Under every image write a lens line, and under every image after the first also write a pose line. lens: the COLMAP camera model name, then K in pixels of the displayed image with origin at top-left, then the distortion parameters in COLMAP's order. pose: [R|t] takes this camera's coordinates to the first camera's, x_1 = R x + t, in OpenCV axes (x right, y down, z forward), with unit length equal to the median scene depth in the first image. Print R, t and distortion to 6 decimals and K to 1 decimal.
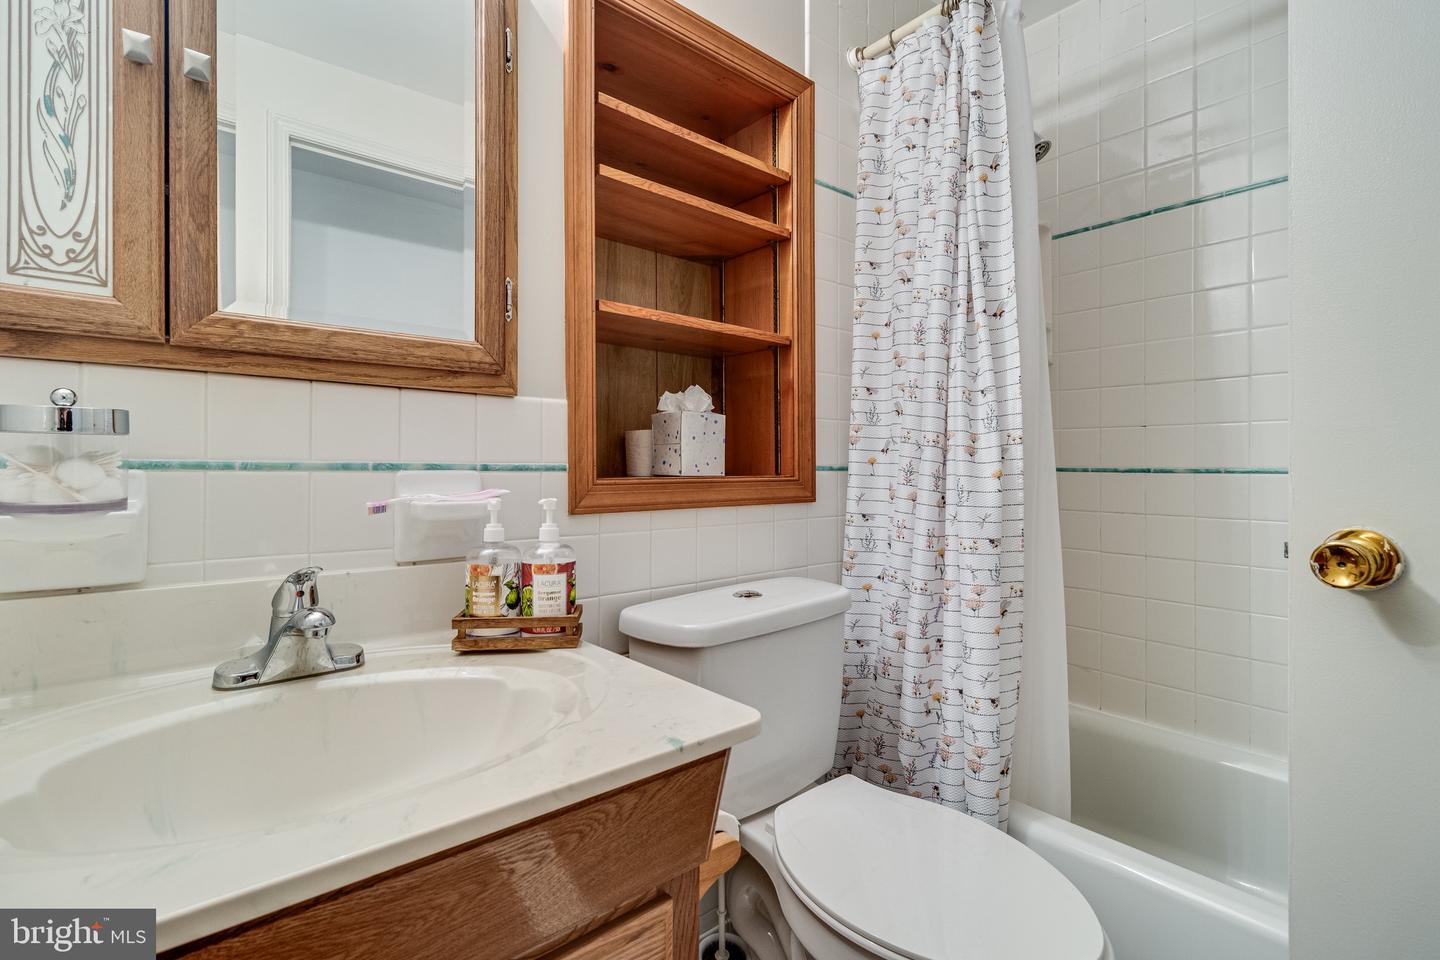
lens RADIAL K [[665.4, 0, 720.4], [0, 665.4, 467.5], [0, 0, 1]] dist [-0.001867, -0.000217]
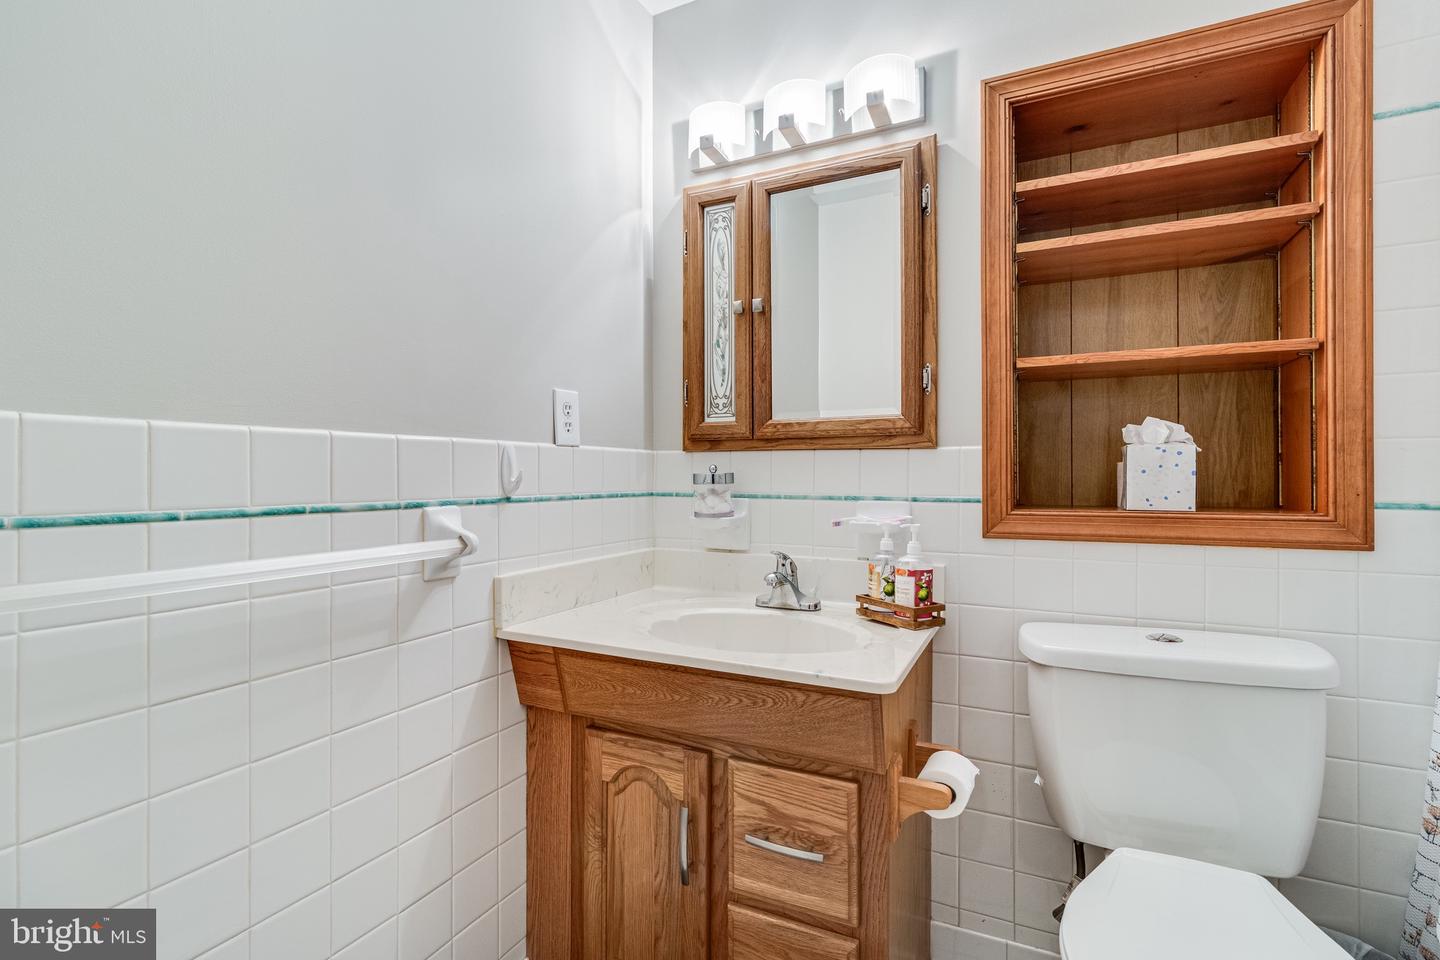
lens RADIAL K [[665.4, 0, 720.4], [0, 665.4, 467.5], [0, 0, 1]] dist [-0.001867, -0.000217]
pose [[0.391761, -0.012430, -0.919983, 0.842832], [0.003748, 0.999922, -0.011915, -0.055505], [0.920059, 0.001220, 0.391777, 0.058528]]
